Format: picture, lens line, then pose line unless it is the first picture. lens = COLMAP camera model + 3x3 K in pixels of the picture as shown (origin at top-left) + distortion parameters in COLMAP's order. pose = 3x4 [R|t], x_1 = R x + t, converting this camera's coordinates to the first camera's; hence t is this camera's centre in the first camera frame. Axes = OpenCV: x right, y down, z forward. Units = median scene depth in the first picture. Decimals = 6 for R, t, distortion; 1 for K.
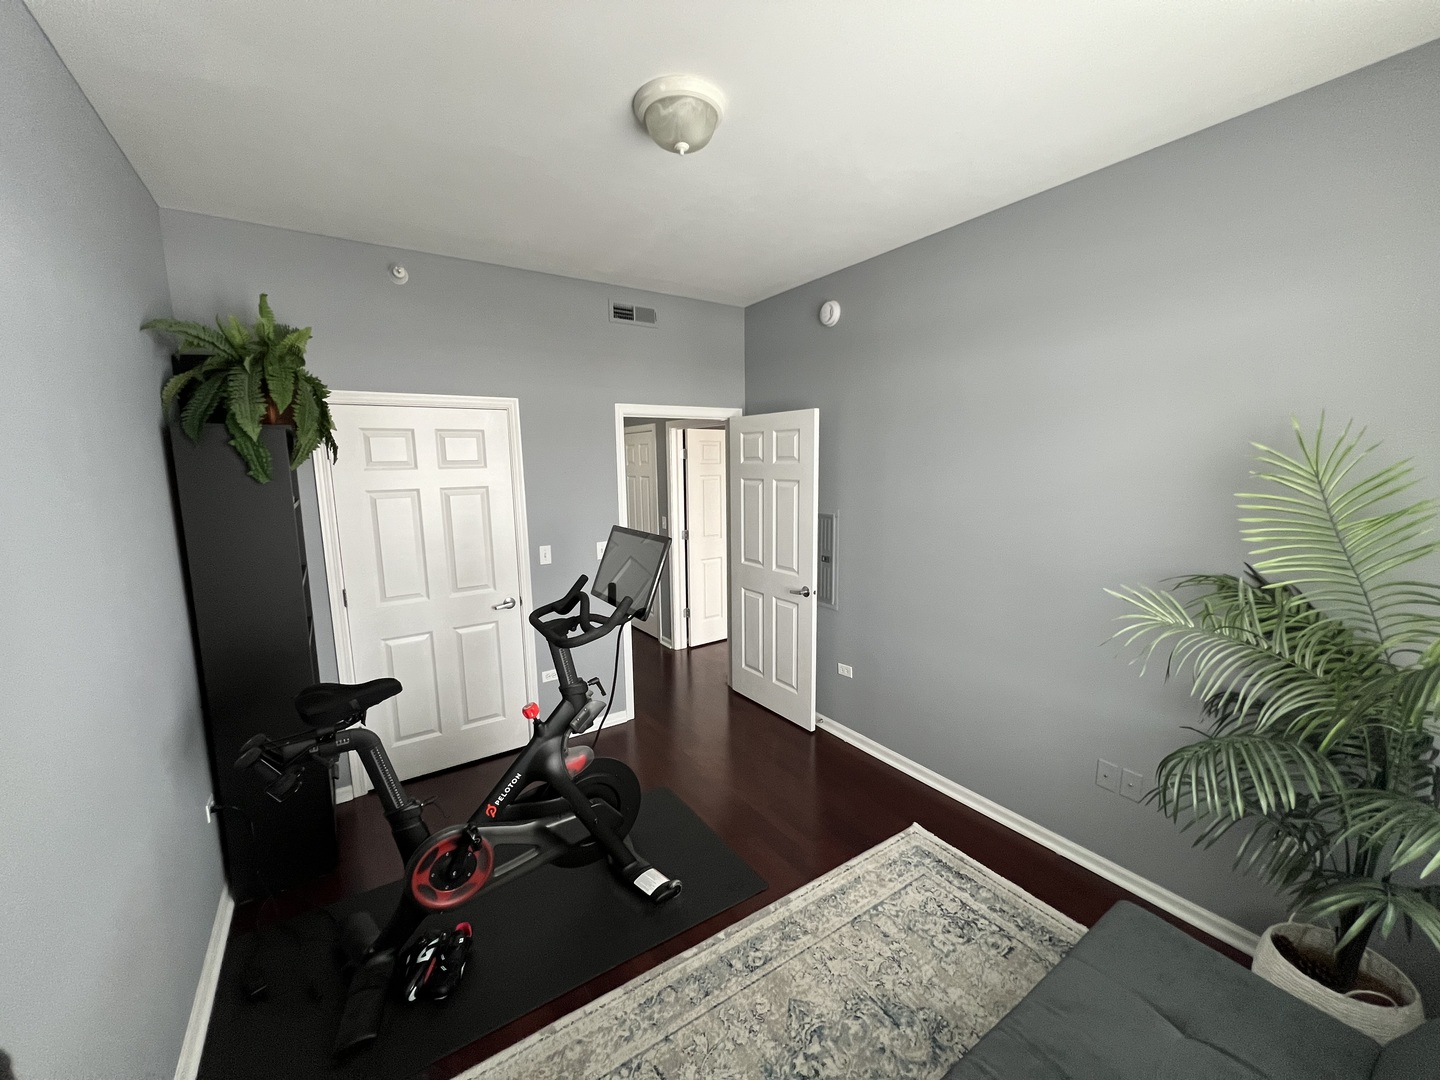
lens RADIAL K [[575.8, 0, 721.6], [0, 575.8, 544.1], [0, 0, 1]] dist [0.000989, 0.000100]
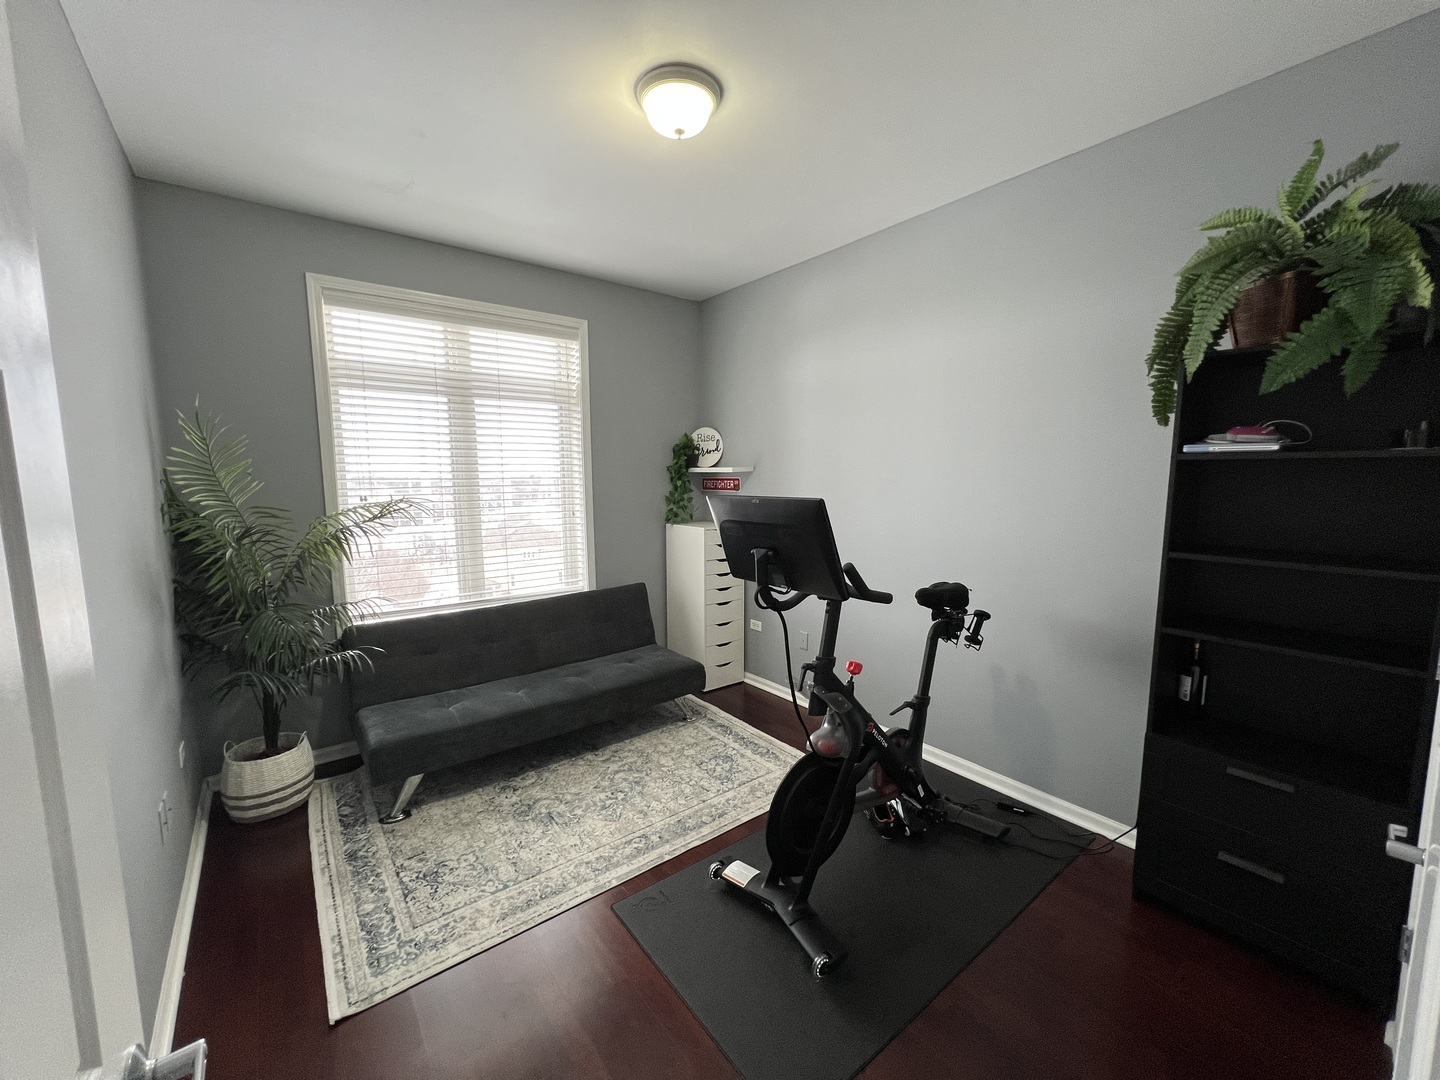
lens RADIAL K [[575.8, 0, 721.6], [0, 575.8, 544.1], [0, 0, 1]] dist [0.000989, 0.000100]
pose [[-0.997108, 0.025484, -0.071604, -0.041397], [0.005959, 0.965424, 0.260618, -0.183072], [0.075770, 0.259438, -0.962783, 1.960230]]
